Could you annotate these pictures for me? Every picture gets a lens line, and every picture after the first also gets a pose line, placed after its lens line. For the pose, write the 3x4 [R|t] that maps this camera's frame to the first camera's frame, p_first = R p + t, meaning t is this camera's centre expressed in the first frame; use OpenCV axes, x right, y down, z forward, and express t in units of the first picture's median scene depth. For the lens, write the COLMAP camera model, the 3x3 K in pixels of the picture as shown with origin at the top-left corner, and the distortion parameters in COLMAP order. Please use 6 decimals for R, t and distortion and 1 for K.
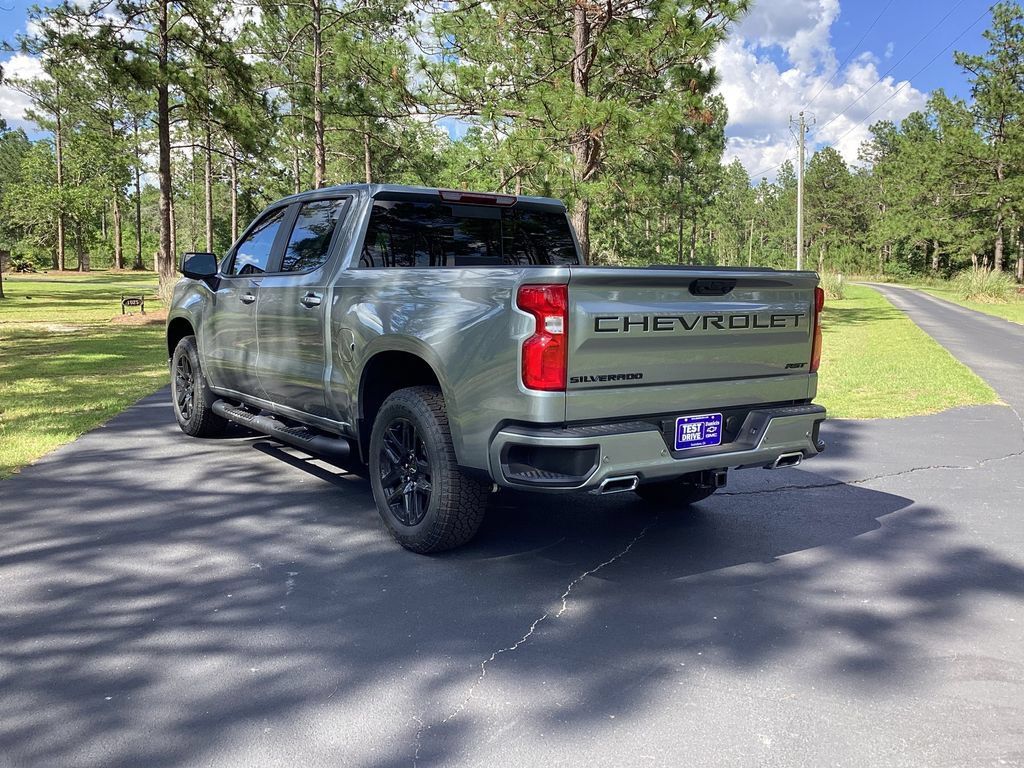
lens RADIAL K [[939.6, 0, 520.9], [0, 939.6, 379.0], [0, 0, 1]] dist [0.041621, 0.000000]
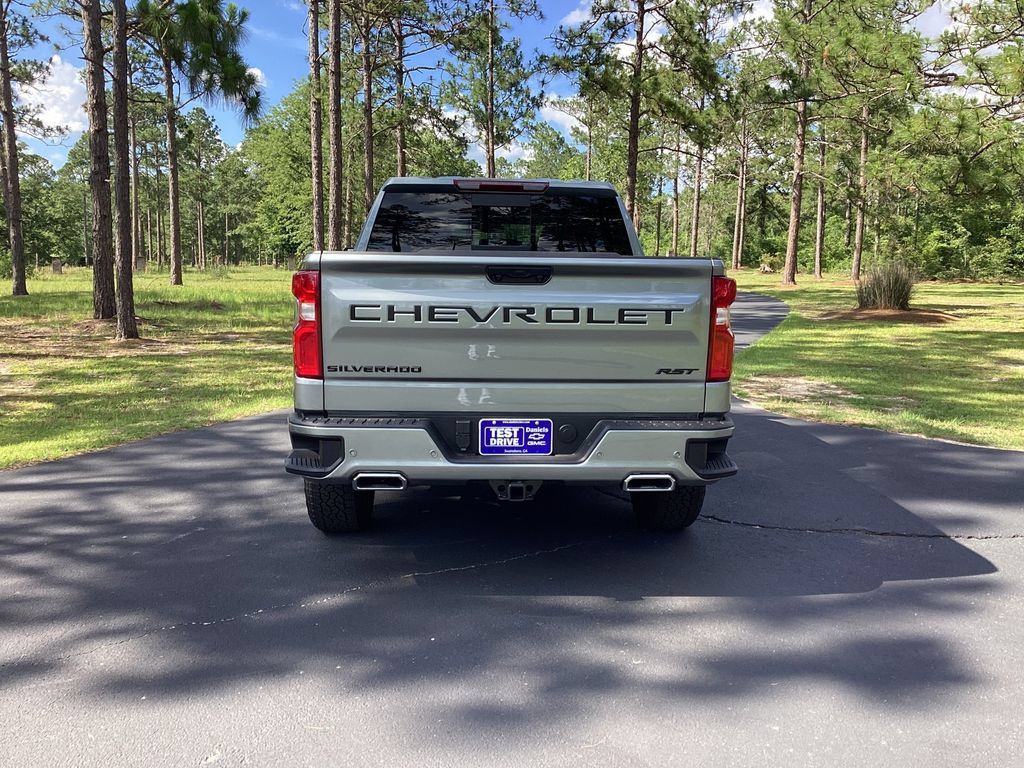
lens RADIAL K [[939.6, 0, 510.5], [0, 939.6, 389.5], [0, 0, 1]] dist [0.041621, 0.000000]
pose [[0.842530, 0.067236, -0.534436, 0.672939], [-0.060015, 0.997719, 0.030908, -0.016876], [0.535295, 0.006033, 0.844643, 0.246966]]
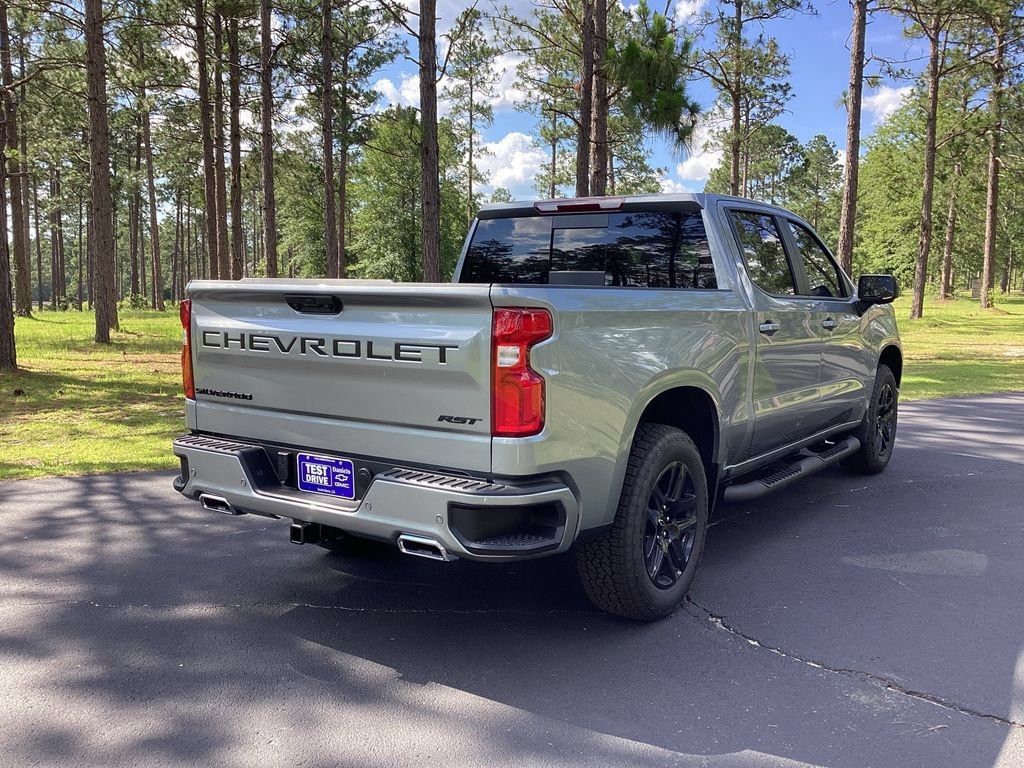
lens RADIAL K [[939.6, 0, 511.7], [0, 939.6, 391.8], [0, 0, 1]] dist [0.041621, 0.000000]
pose [[0.335482, 0.094955, -0.937249, 1.046092], [-0.106017, 0.992392, 0.062594, -0.090562], [0.936062, 0.078366, 0.342997, 0.878961]]
